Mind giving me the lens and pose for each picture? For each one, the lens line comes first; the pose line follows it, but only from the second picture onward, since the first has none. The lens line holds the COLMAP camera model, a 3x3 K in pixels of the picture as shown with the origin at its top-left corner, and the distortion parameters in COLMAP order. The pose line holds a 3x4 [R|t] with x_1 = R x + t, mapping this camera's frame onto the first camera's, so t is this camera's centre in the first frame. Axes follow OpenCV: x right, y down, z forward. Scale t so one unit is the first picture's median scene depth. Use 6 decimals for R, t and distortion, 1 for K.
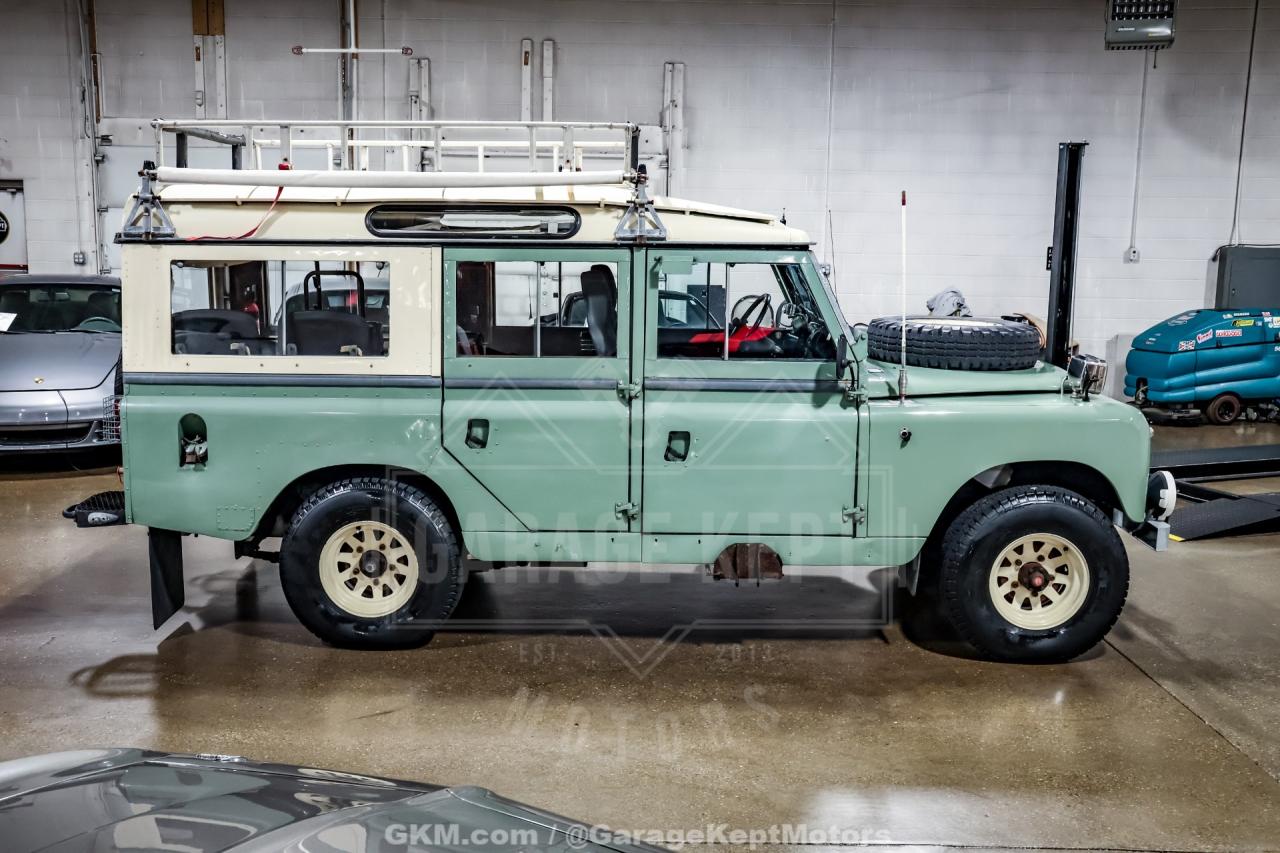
lens RADIAL K [[1306.1, 0, 615.9], [0, 1306.1, 422.2], [0, 0, 1]] dist [-0.005027, 0.028233]
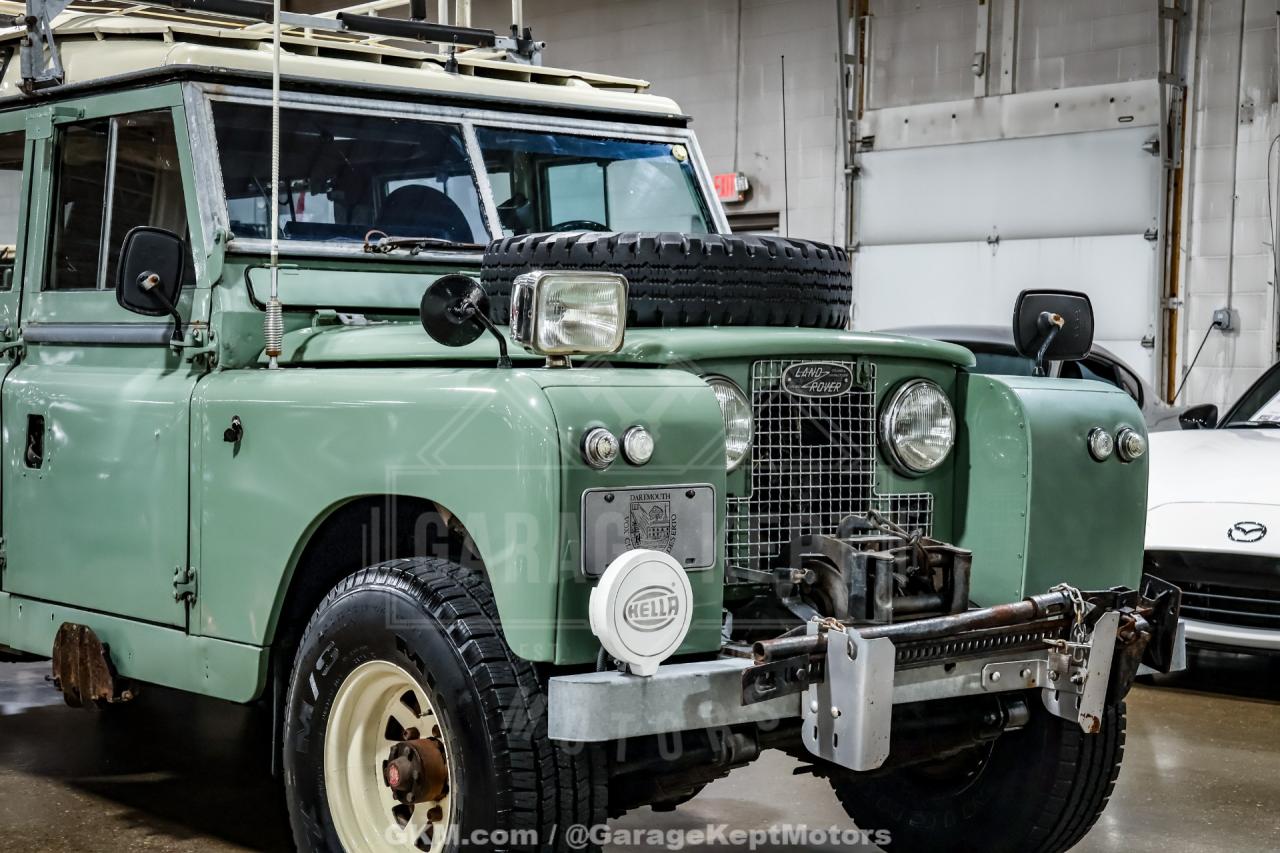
lens RADIAL K [[2187.8, 0, 637.5], [0, 2187.8, 427.6], [0, 0, 1]] dist [0.199612, 0.281751]
pose [[0.643889, 0.023271, -0.764765, 0.944997], [-0.124853, 0.989335, -0.075014, 0.051817], [0.754864, 0.143784, 0.639927, 0.572961]]
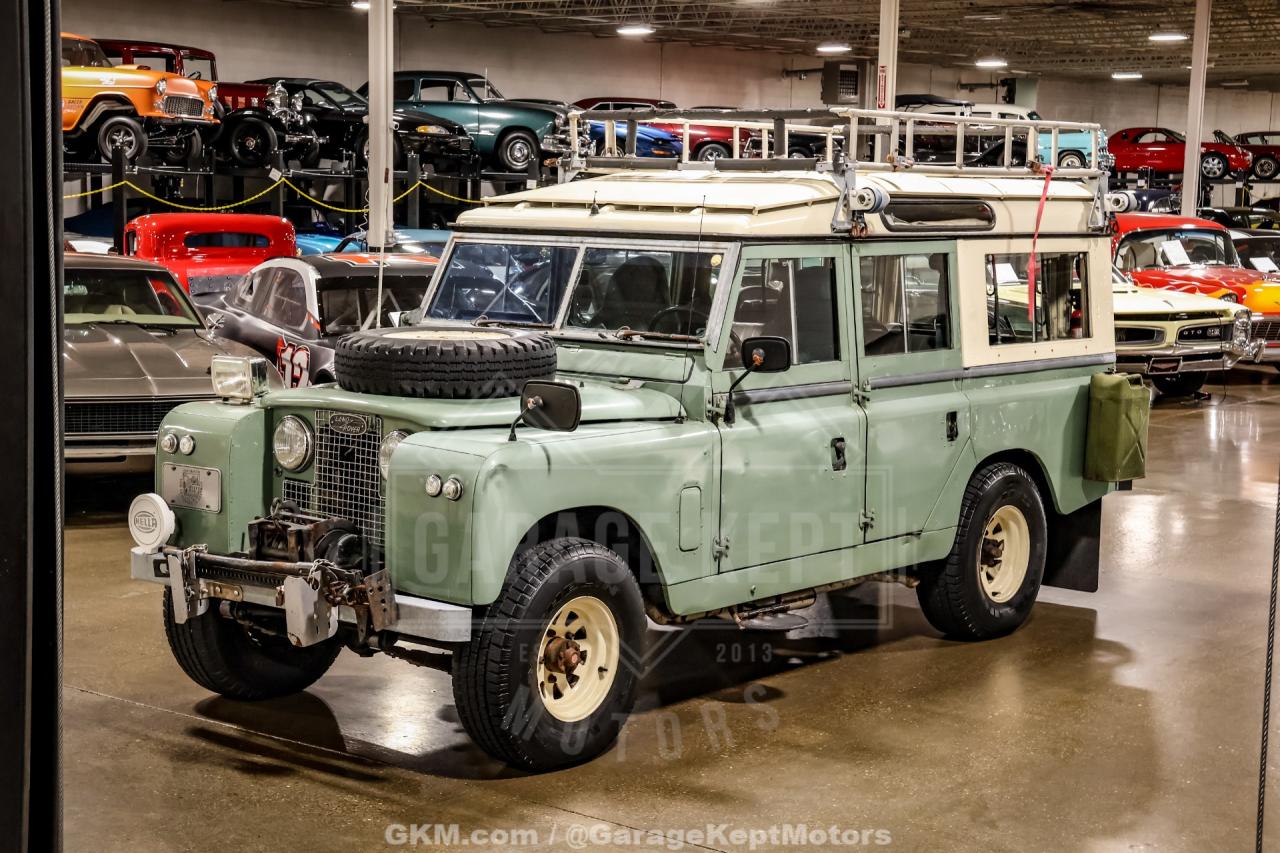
lens RADIAL K [[2159.0, 0, 637.2], [0, 2159.0, 428.4], [0, 0, 1]] dist [0.193086, 0.305160]
pose [[-0.619112, 0.067970, -0.782356, 1.331048], [-0.147662, 0.968401, 0.200985, -0.331474], [0.771295, 0.239957, -0.589512, 2.073996]]
